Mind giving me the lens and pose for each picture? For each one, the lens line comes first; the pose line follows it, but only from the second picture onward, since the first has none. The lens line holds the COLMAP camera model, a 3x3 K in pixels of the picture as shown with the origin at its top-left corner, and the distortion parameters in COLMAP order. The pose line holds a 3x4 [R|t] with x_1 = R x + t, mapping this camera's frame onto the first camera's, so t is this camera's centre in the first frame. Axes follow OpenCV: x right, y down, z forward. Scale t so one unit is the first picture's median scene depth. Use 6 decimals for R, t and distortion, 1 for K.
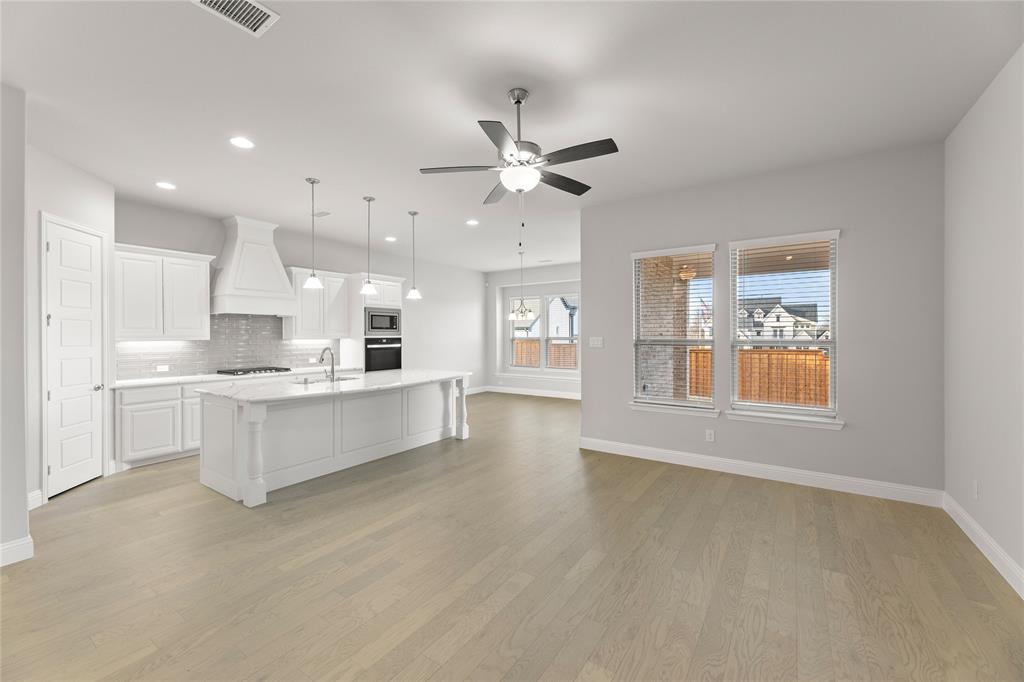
lens RADIAL K [[423.3, 0, 514.1], [0, 423.3, 332.6], [0, 0, 1]] dist [-0.001368, -0.000740]
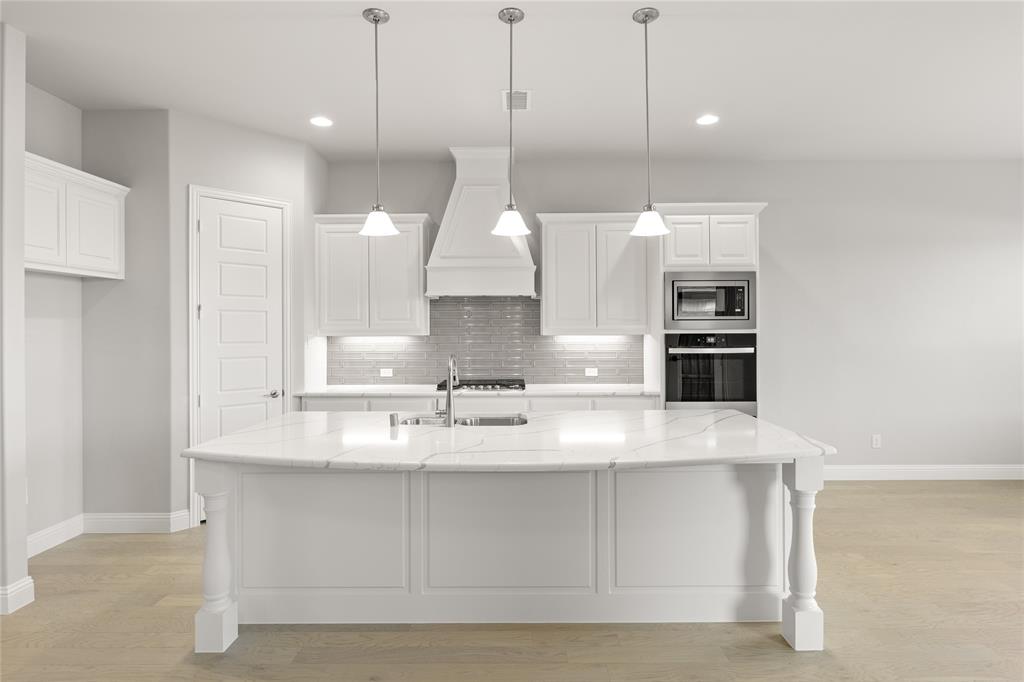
lens RADIAL K [[554.7, 0, 513.4], [0, 554.7, 320.9], [0, 0, 1]] dist [-0.005231, 0.000356]
pose [[0.550948, -0.012342, -0.834448, 0.118672], [0.007352, 0.999924, -0.009935, 0.003291], [0.834507, -0.000661, 0.550997, 0.611075]]
